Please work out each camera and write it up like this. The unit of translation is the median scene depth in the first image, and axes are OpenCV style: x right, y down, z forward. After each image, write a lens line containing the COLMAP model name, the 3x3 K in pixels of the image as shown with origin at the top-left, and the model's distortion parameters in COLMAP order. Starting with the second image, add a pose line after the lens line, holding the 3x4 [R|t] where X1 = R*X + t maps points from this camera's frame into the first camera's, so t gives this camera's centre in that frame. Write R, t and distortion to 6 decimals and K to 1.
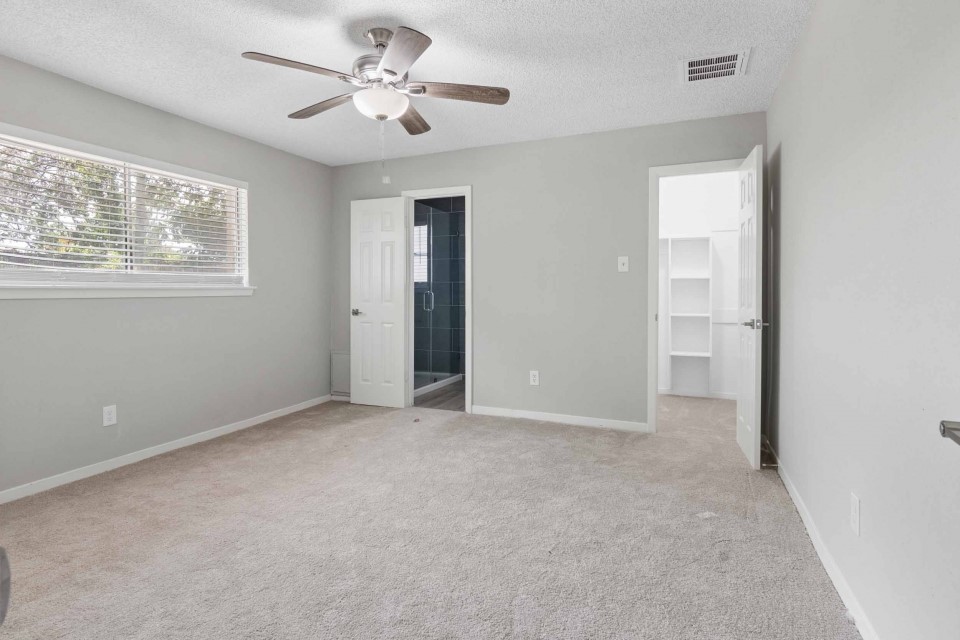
lens RADIAL K [[488.8, 0, 465.1], [0, 488.8, 299.5], [0, 0, 1]] dist [-0.019730, -0.000058]
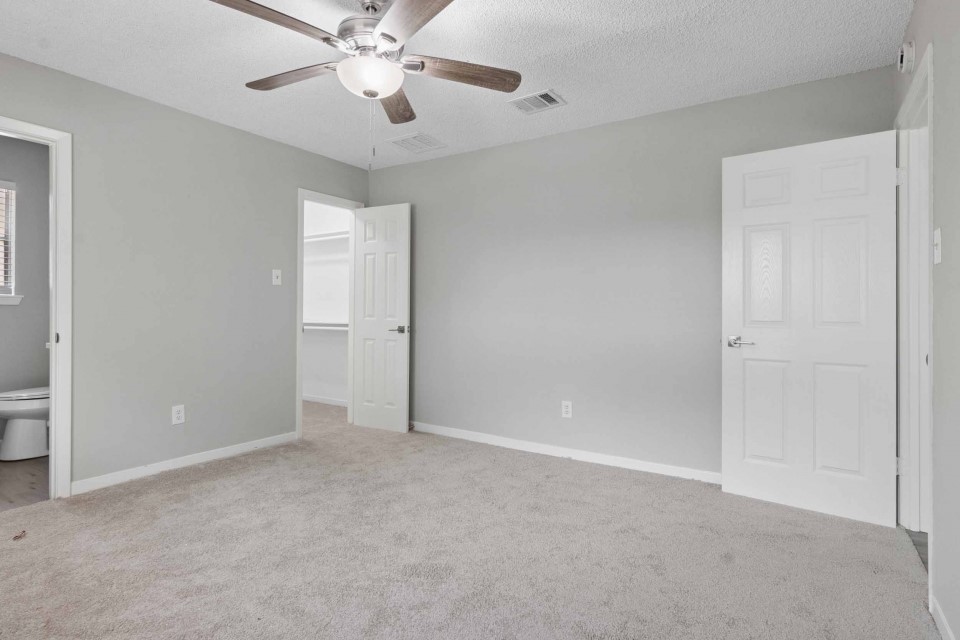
lens RADIAL K [[504.1, 0, 479.6], [0, 504.1, 309.5], [0, 0, 1]] dist [0.002382, -0.000011]
pose [[0.166396, 0.003217, 0.986054, -0.684614], [0.009089, 0.999947, -0.004796, 0.001643], [-0.986017, 0.009761, 0.166358, 0.467353]]
